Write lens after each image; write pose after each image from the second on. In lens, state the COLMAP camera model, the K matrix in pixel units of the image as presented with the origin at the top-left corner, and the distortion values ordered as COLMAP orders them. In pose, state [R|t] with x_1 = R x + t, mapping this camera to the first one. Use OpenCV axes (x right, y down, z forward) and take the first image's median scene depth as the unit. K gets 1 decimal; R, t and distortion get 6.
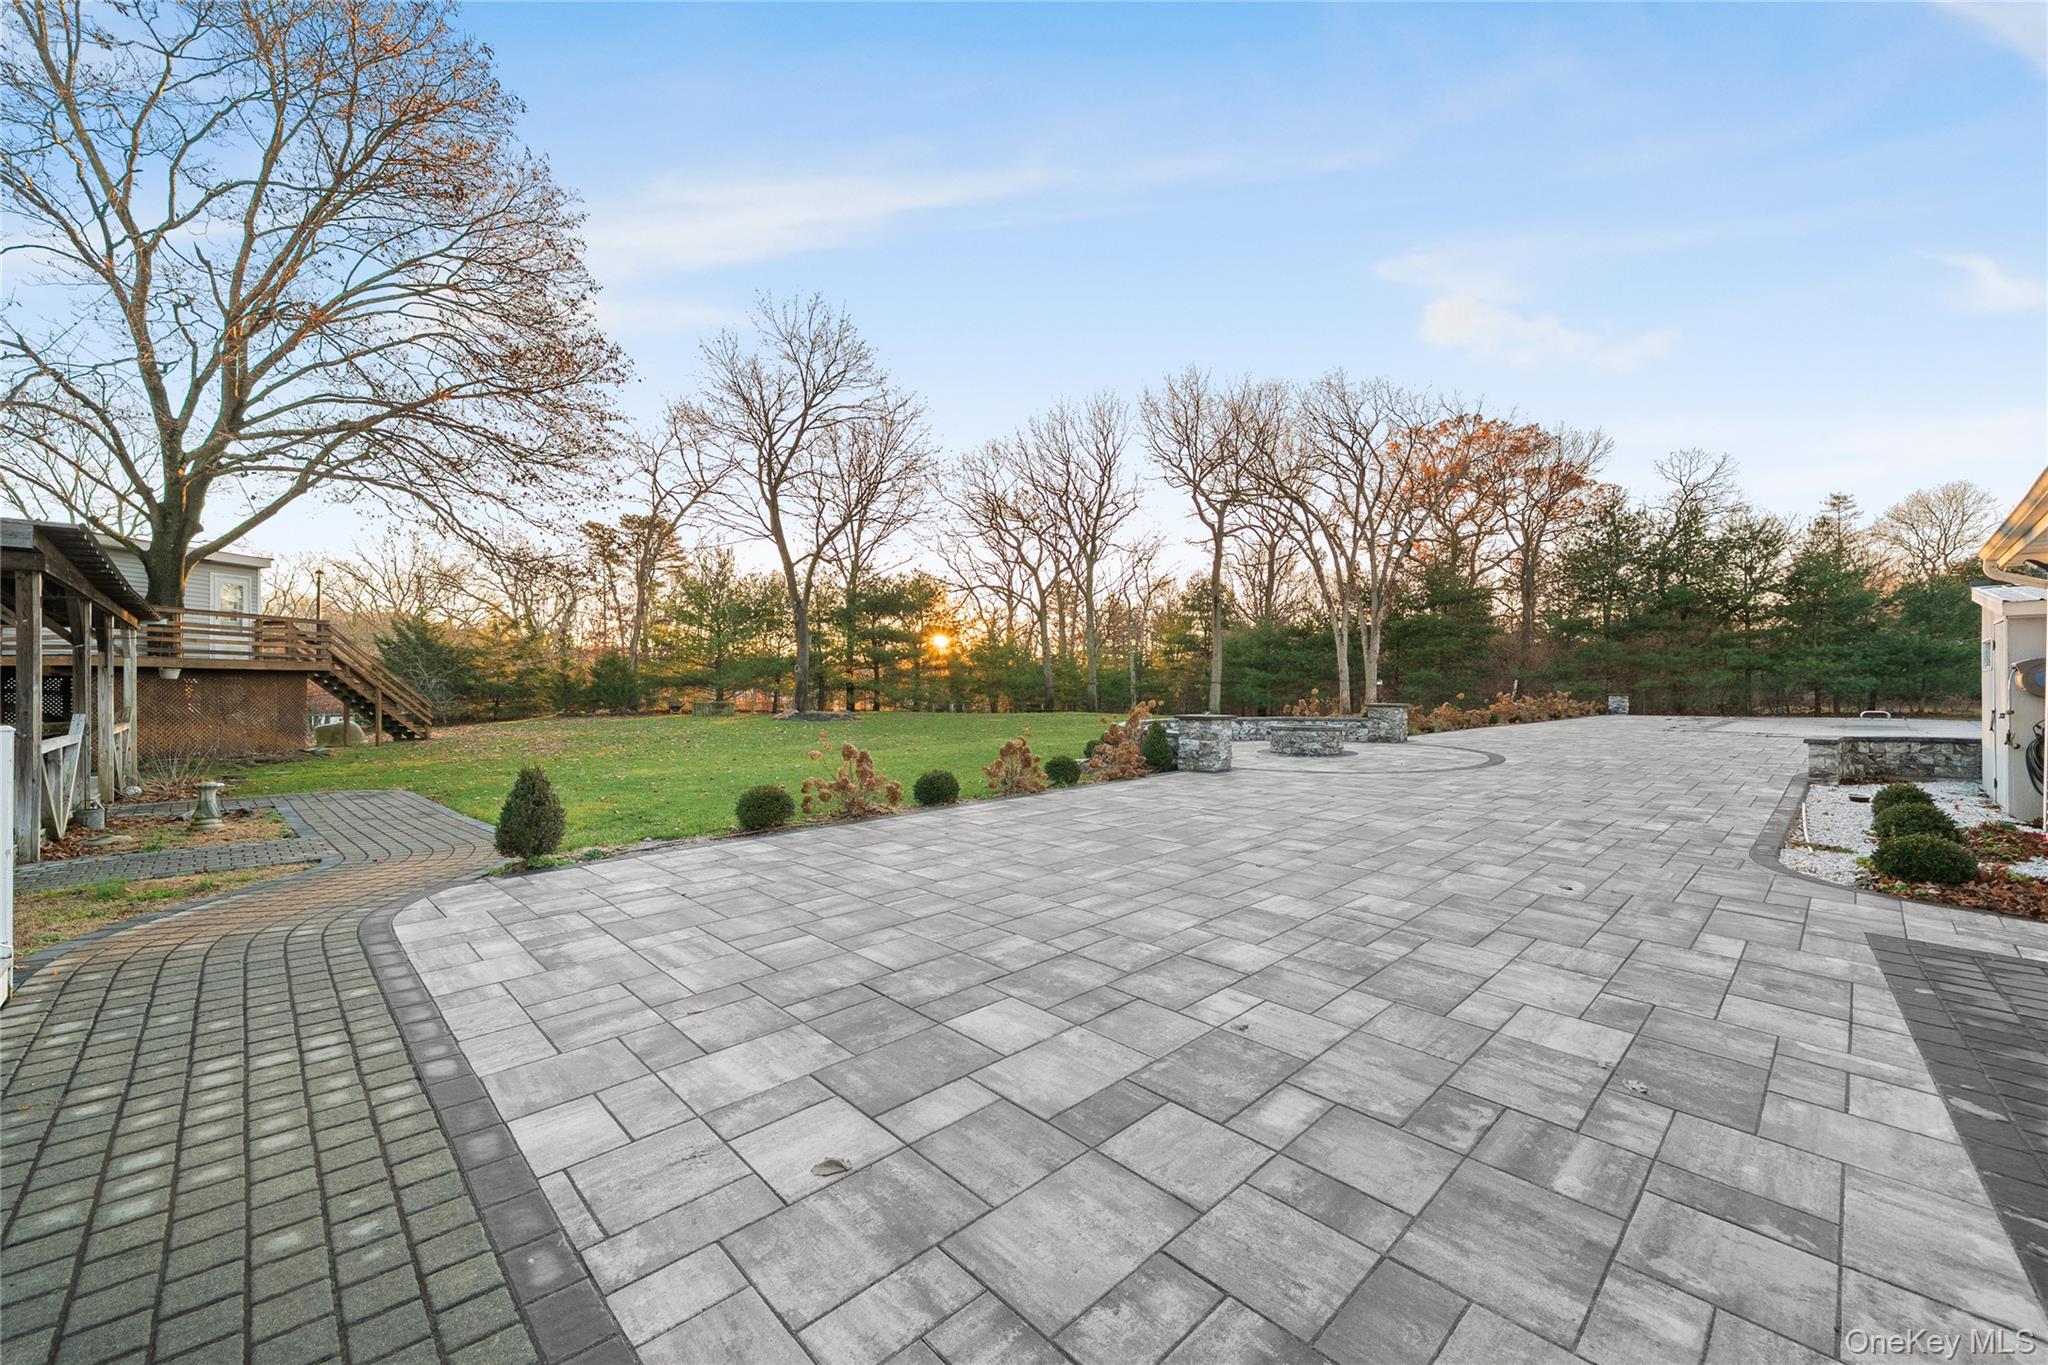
lens RADIAL K [[849.8, 0, 1021.3], [0, 849.8, 704.8], [0, 0, 1]] dist [-0.001147, 0.000059]
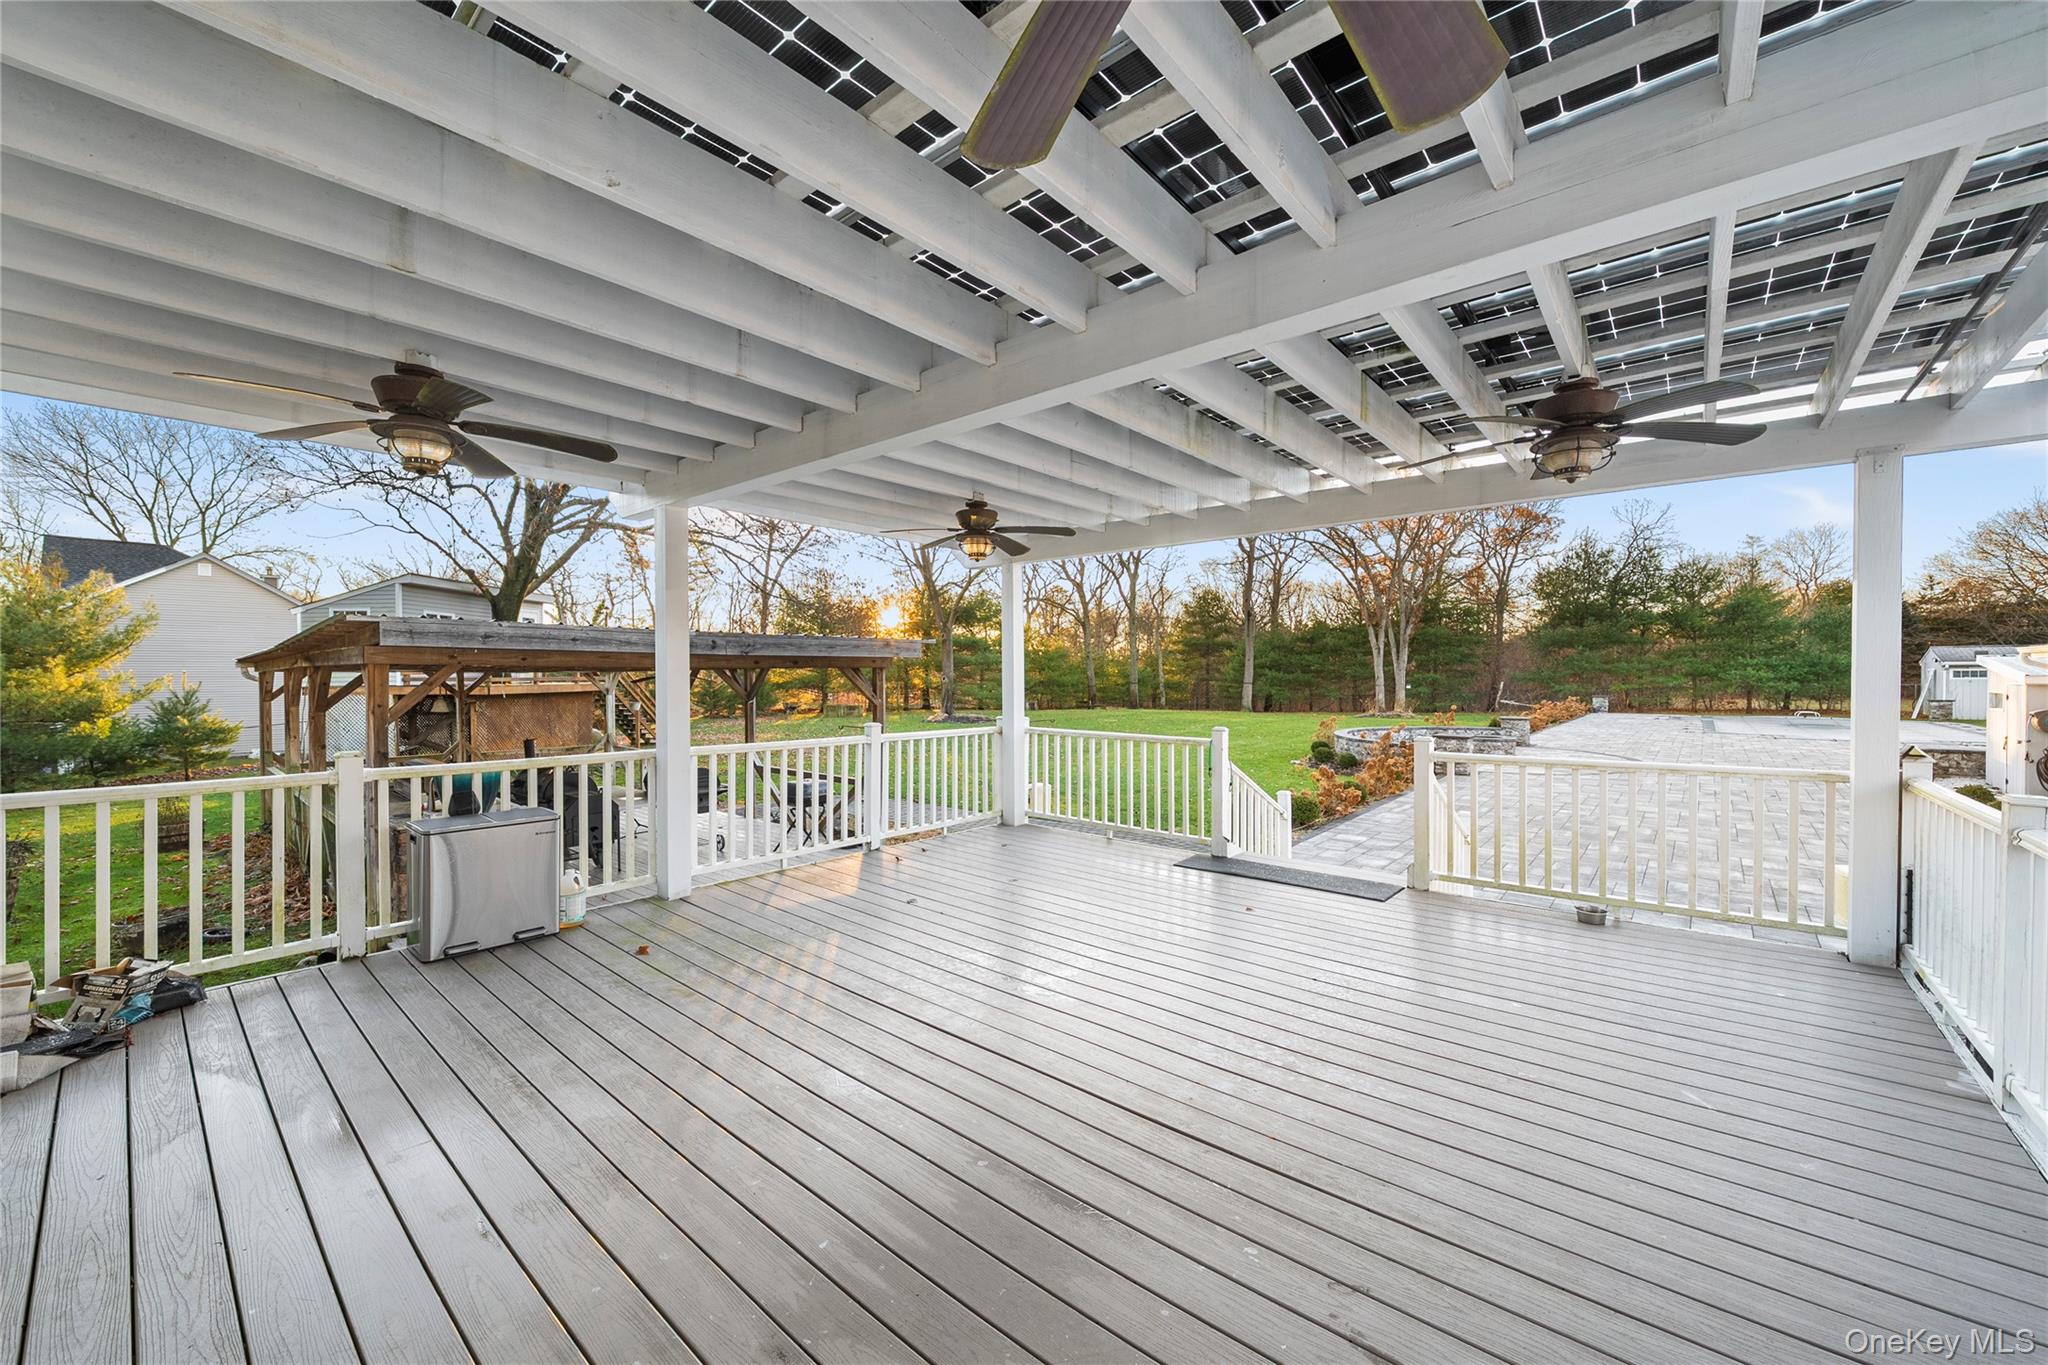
lens RADIAL K [[782.4, 0, 1017.1], [0, 782.4, 685.9], [0, 0, 1]] dist [0.000613, 0.000090]
pose [[0.997690, -0.005230, 0.067737, -0.227139], [0.005548, 0.999974, -0.004504, -0.025248], [-0.067711, 0.004869, 0.997693, -0.099864]]
